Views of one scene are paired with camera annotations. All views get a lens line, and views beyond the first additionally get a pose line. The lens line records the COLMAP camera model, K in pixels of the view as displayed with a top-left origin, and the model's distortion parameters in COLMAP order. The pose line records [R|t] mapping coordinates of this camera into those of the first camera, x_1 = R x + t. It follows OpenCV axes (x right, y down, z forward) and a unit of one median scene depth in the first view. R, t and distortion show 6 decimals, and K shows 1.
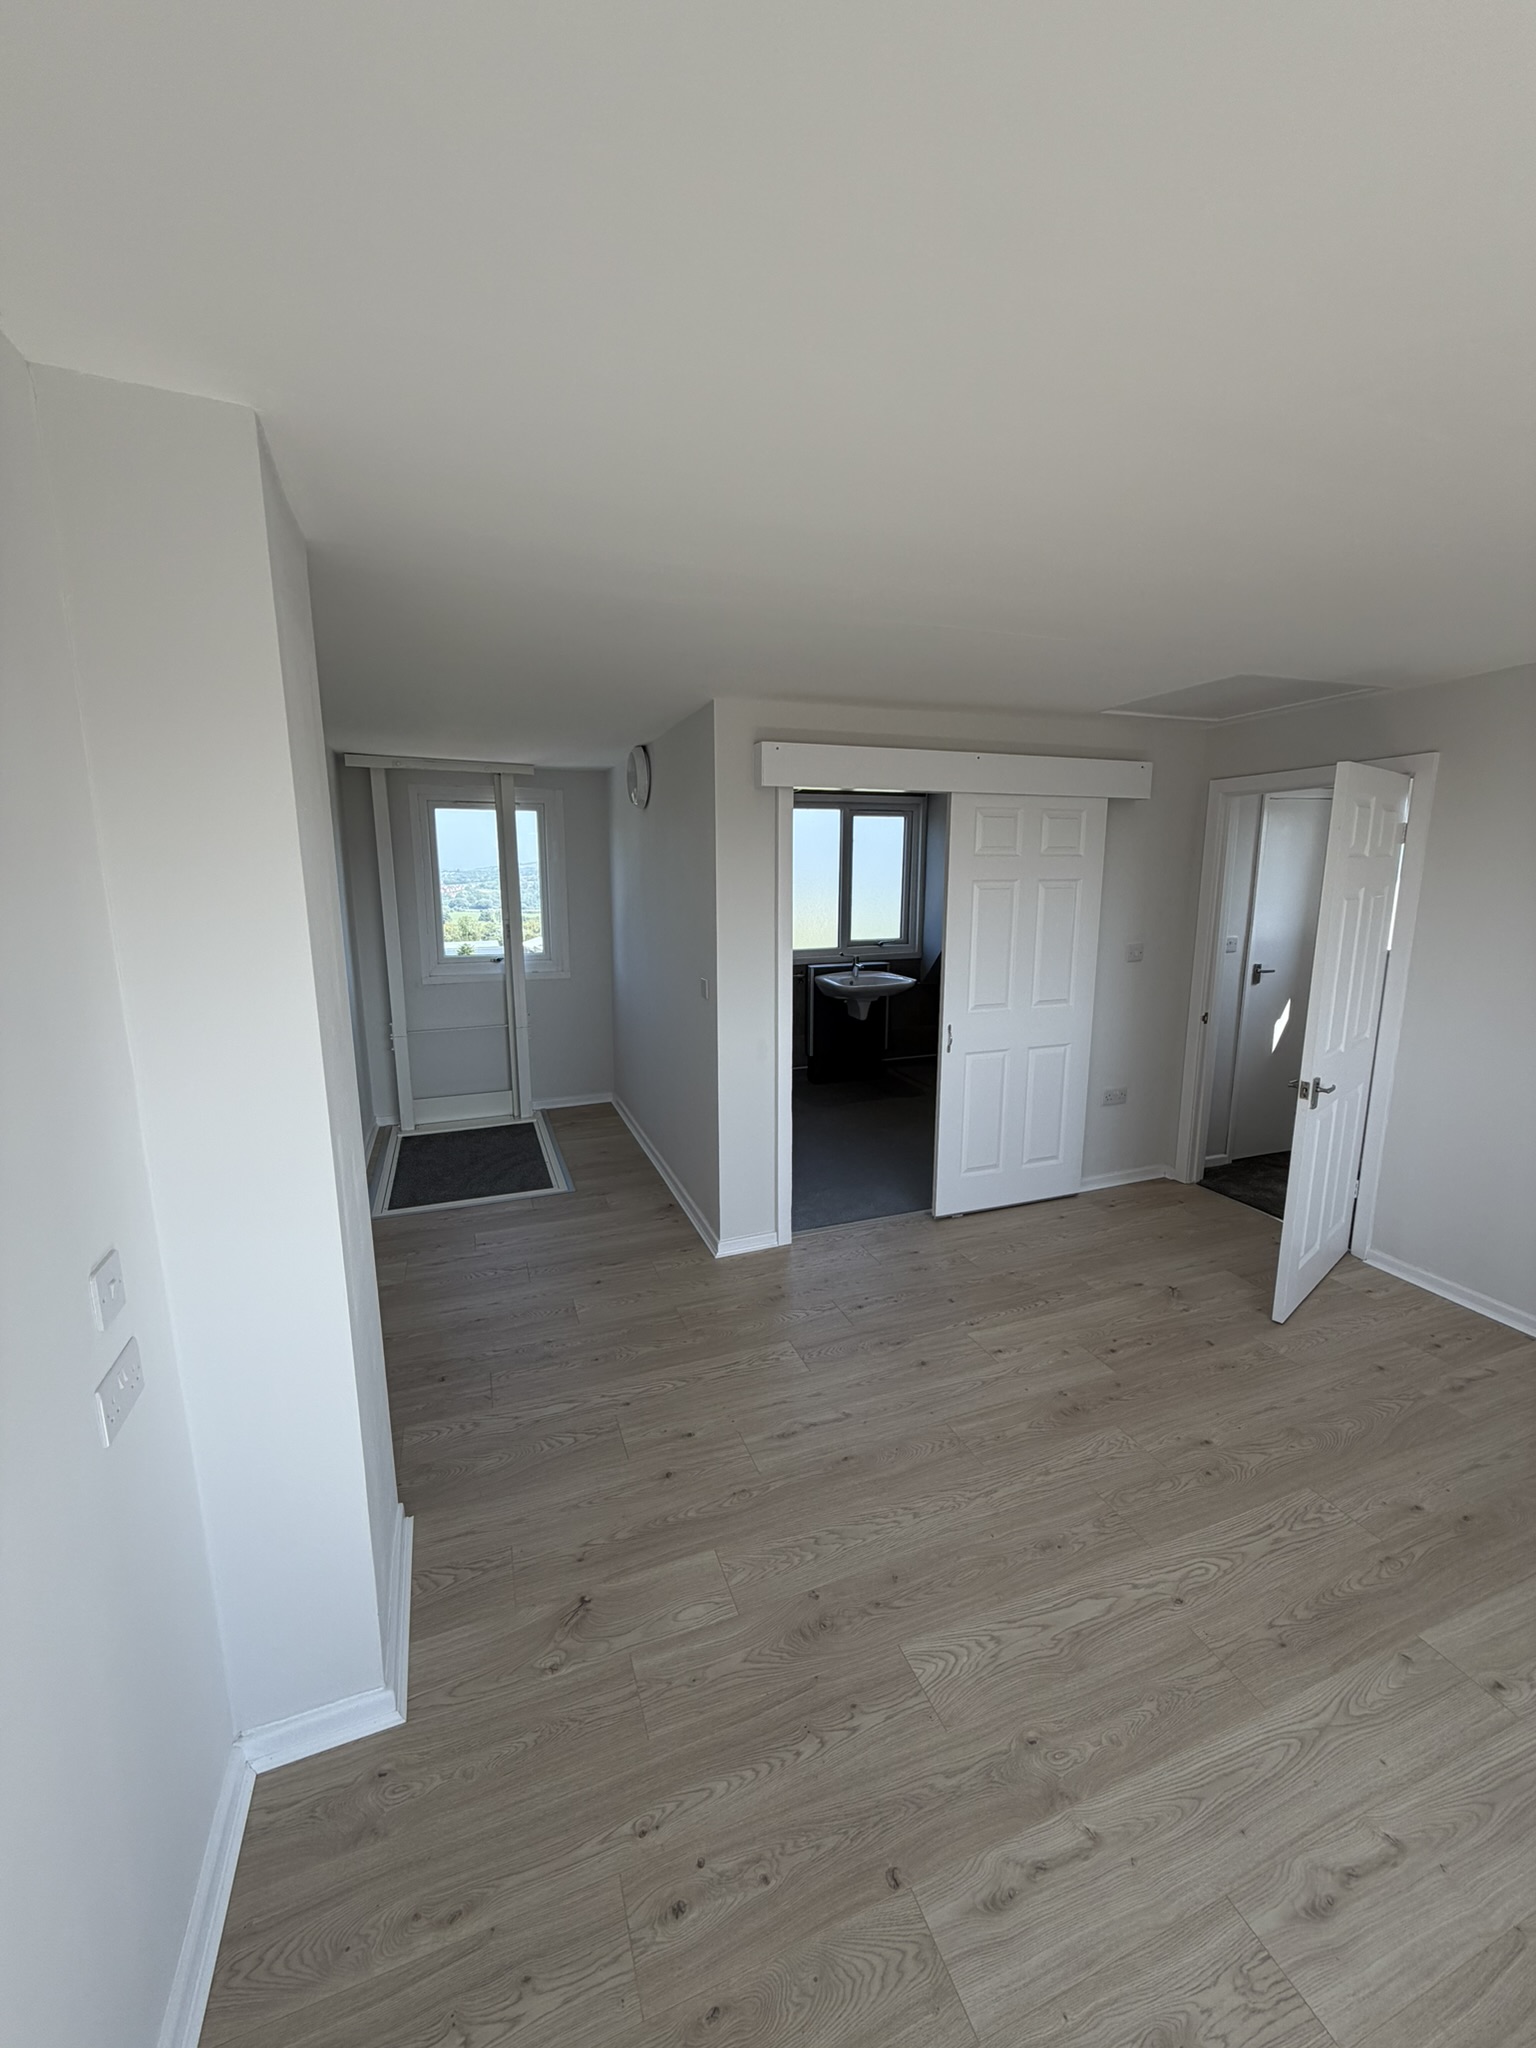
lens RADIAL K [[813.9, 0, 766.9], [0, 813.9, 1016.4], [0, 0, 1]] dist [0.000448, 0.000146]
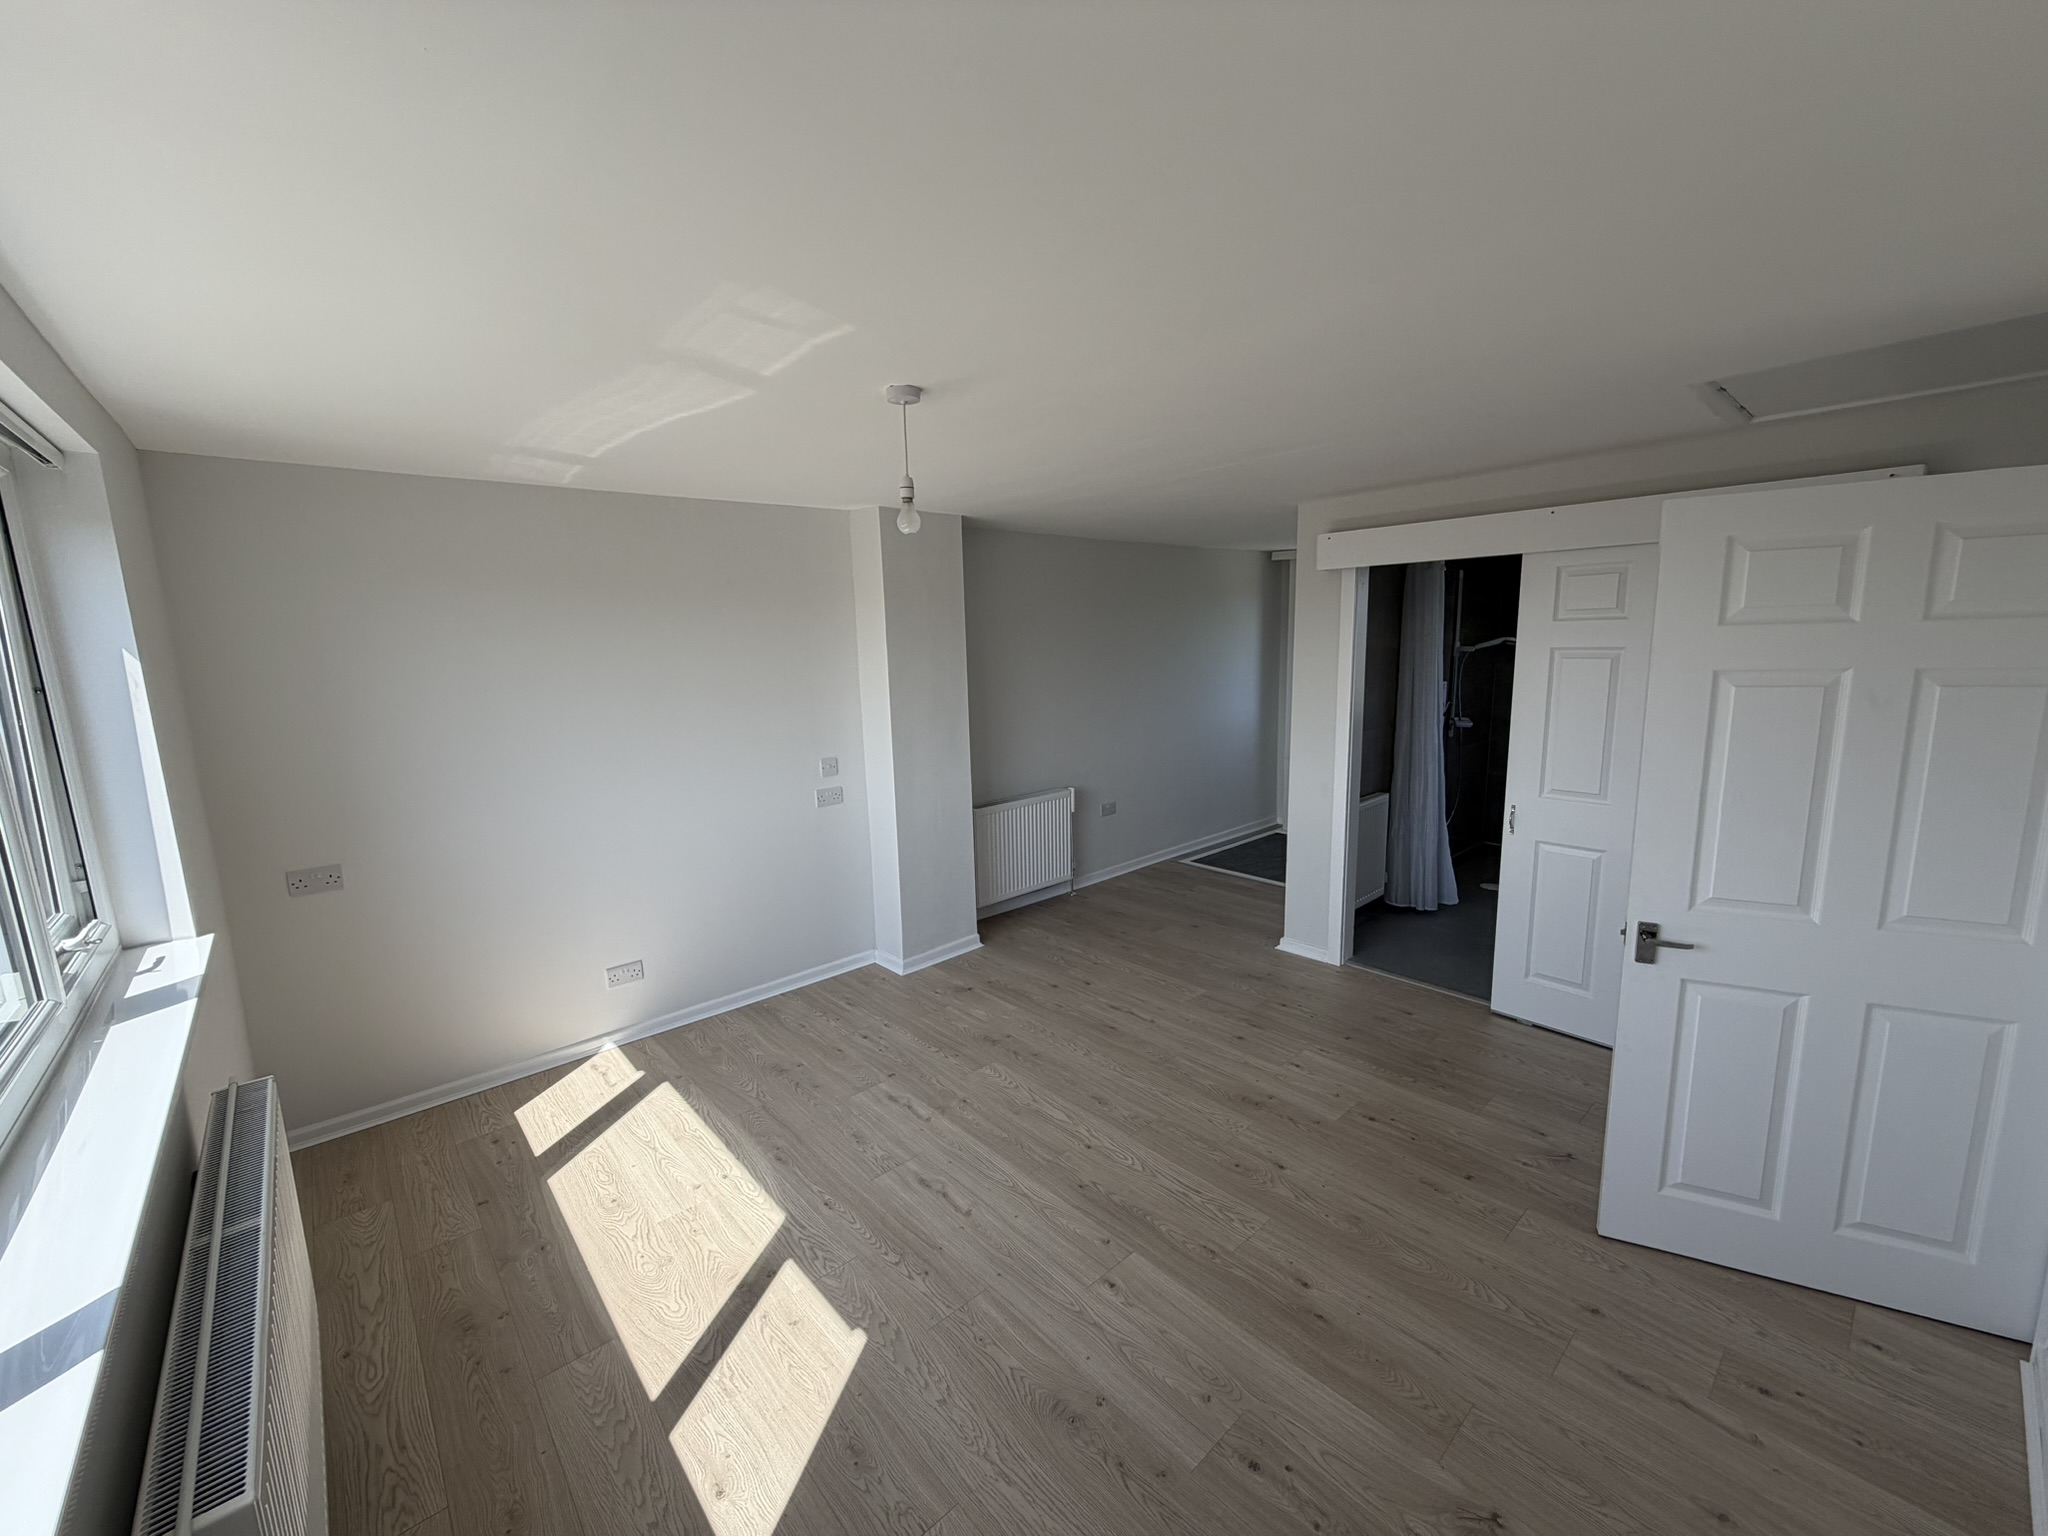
lens RADIAL K [[813.9, 0, 1057.3], [0, 813.9, 776.1], [0, 0, 1]] dist [0.000448, 0.000146]
pose [[0.385851, 0.151646, -0.910012, 1.154785], [-0.138801, 0.984712, 0.105242, -0.069005], [0.912060, 0.085703, 0.401001, 0.190626]]
